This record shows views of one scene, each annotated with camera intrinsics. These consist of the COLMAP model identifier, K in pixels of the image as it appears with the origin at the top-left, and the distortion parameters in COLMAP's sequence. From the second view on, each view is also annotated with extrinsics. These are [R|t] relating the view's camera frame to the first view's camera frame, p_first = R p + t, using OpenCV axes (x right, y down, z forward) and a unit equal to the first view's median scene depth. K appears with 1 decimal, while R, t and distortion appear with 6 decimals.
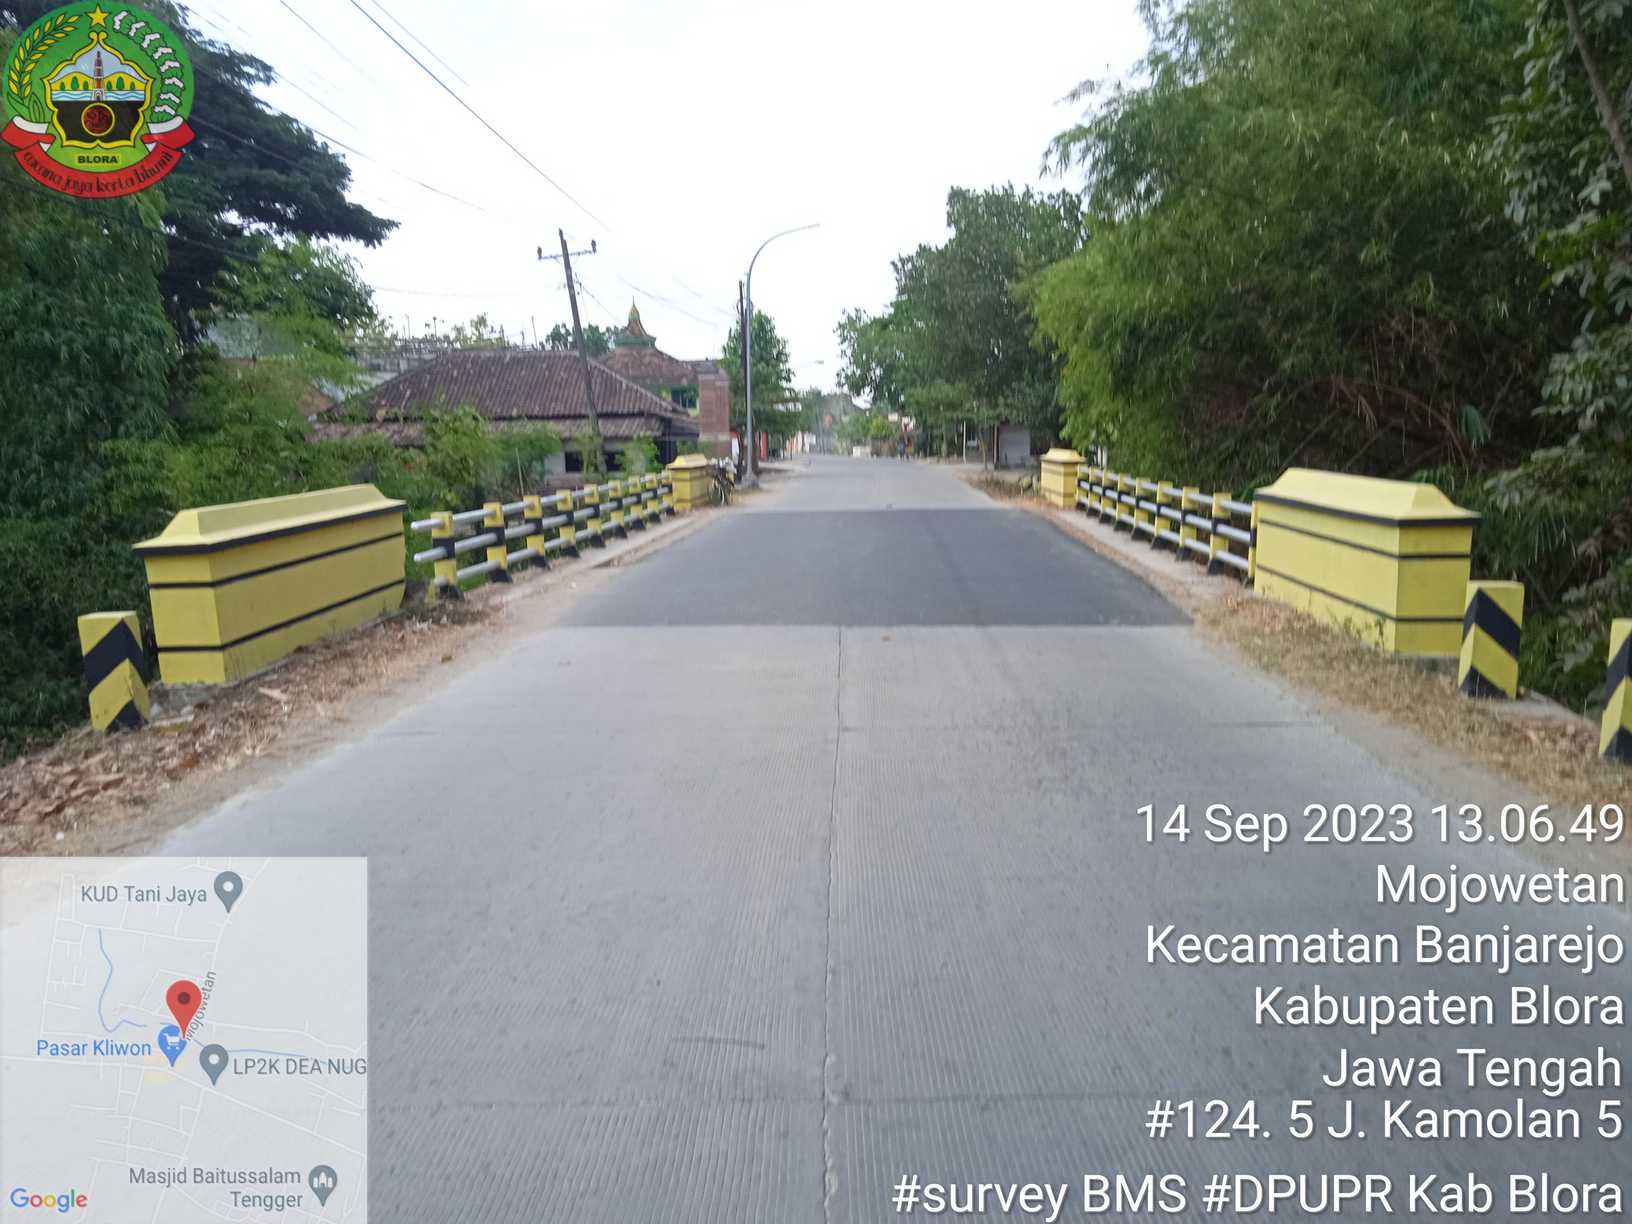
lens RADIAL K [[1338.7, 0, 836.0], [0, 1338.7, 651.8], [0, 0, 1]] dist [0.042666, -0.049354]
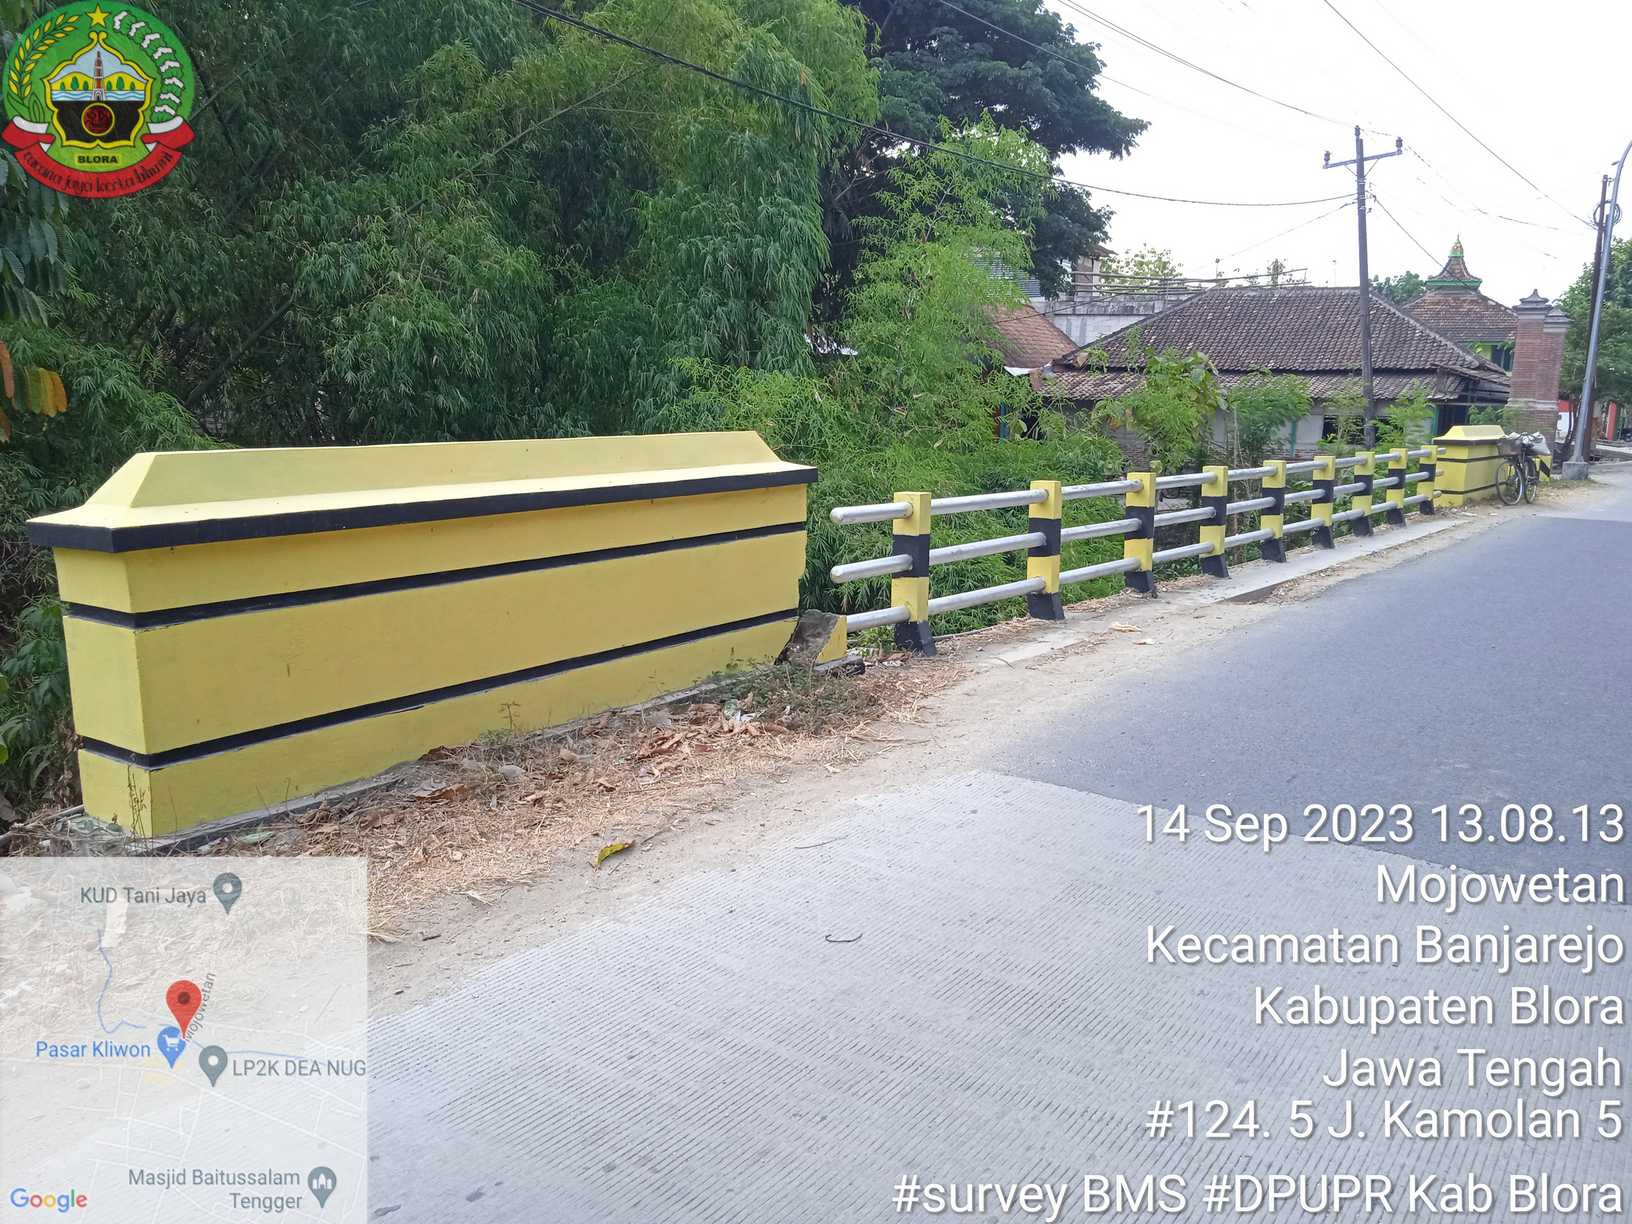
lens RADIAL K [[1338.7, 0, 836.0], [0, 1338.7, 651.8], [0, 0, 1]] dist [0.042666, -0.049354]
pose [[0.840407, 0.149665, -0.520881, -0.007724], [-0.135022, 0.988628, 0.066215, -0.026917], [0.524867, 0.014682, 0.851057, 0.194790]]
